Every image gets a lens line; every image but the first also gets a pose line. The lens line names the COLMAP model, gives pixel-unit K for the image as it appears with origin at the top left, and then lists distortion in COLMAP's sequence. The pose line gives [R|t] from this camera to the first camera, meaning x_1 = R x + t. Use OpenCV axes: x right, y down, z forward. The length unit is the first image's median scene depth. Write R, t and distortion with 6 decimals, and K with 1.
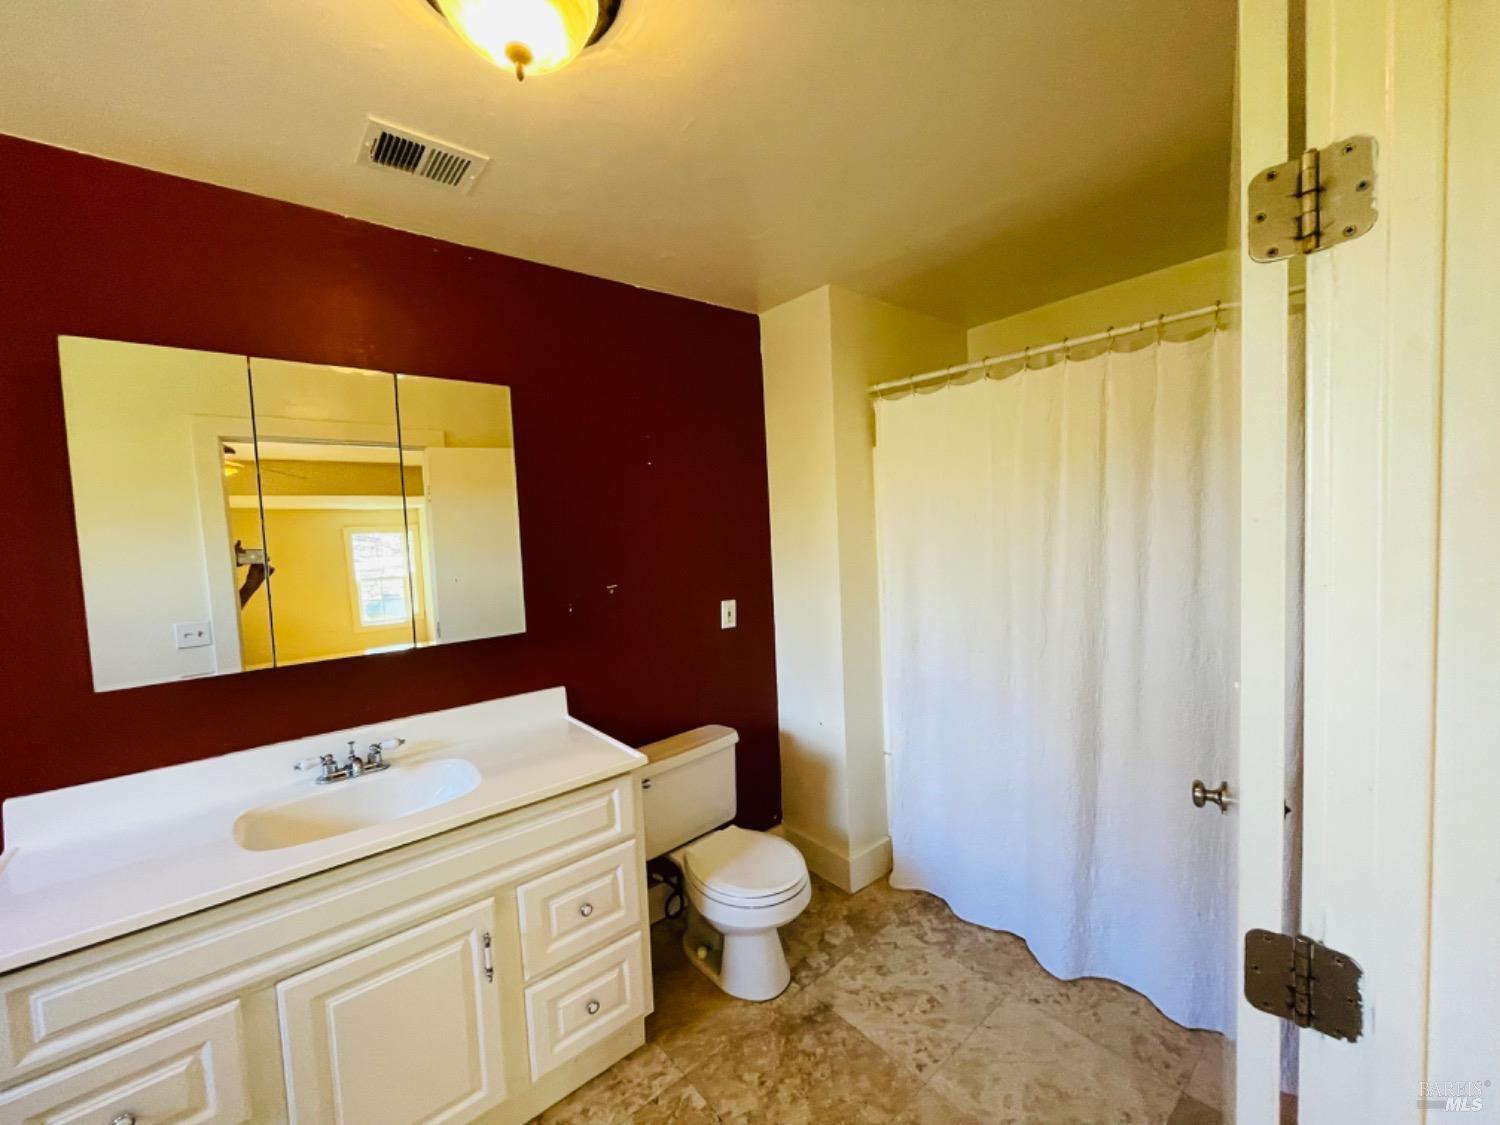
lens RADIAL K [[600.6, 0, 759.5], [0, 600.6, 559.0], [0, 0, 1]] dist [-0.008453, -0.000922]
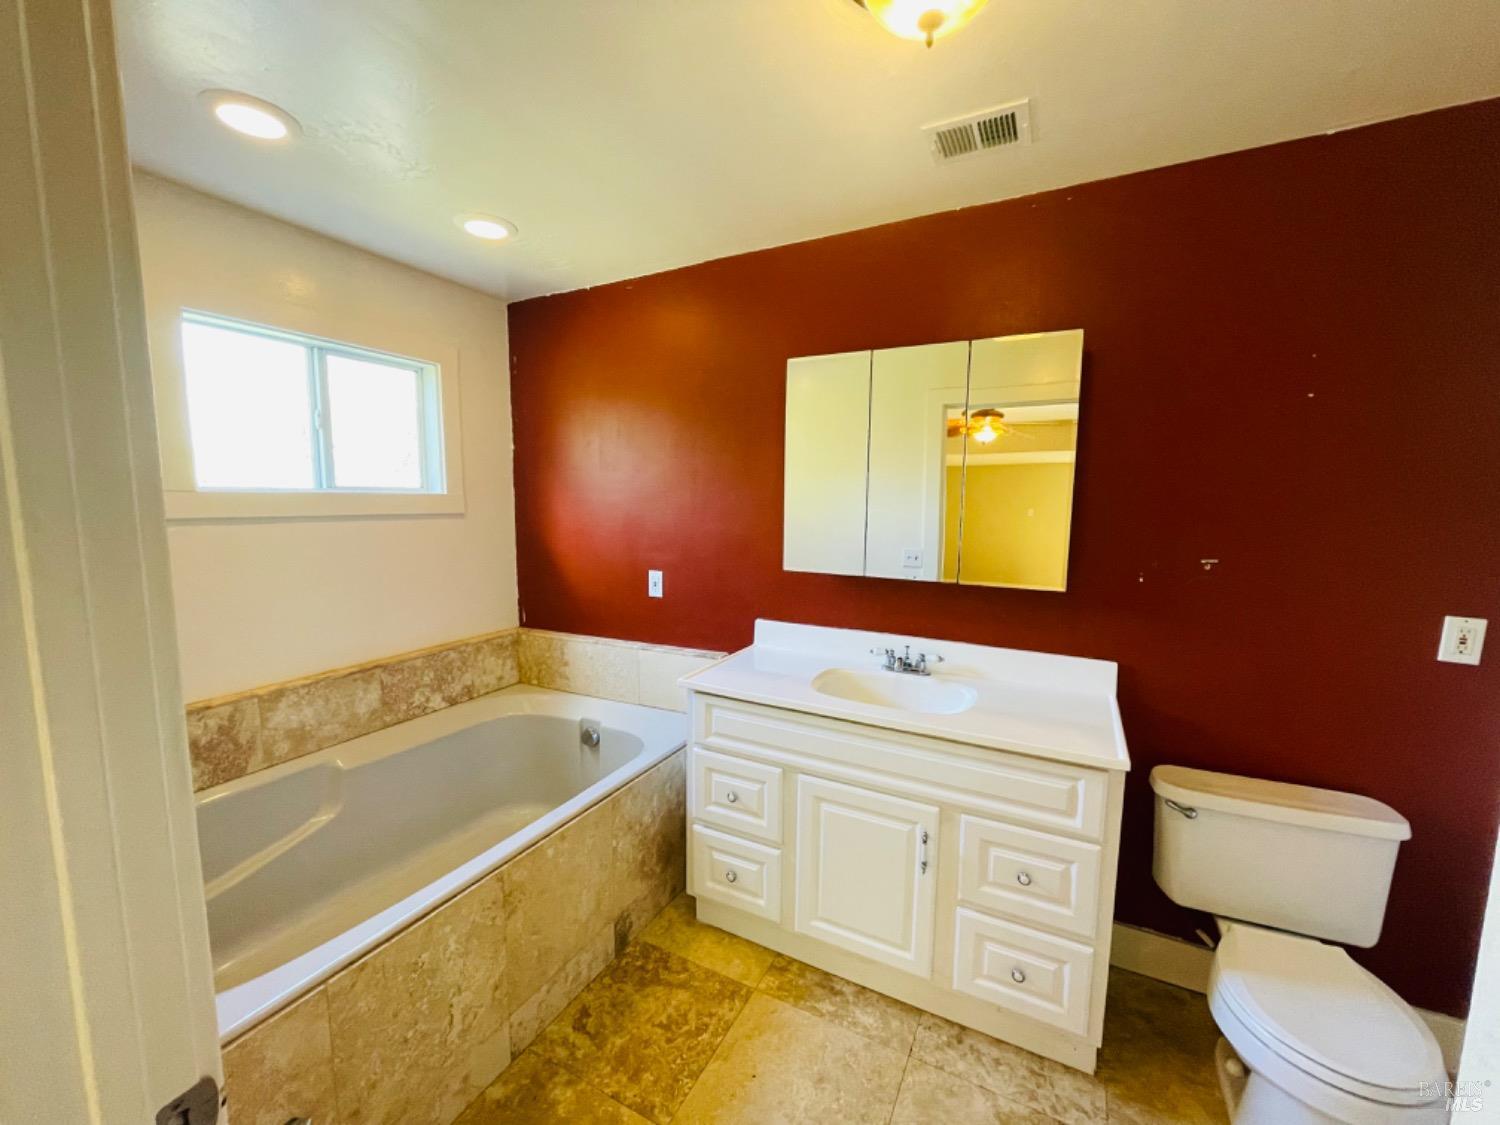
lens RADIAL K [[600.6, 0, 754.8], [0, 600.6, 561.4], [0, 0, 1]] dist [-0.008453, -0.000922]
pose [[0.365502, 0.144815, -0.919477, 0.354618], [-0.073691, 0.989225, 0.126507, -0.011816], [0.927889, 0.021518, 0.372235, 0.215626]]
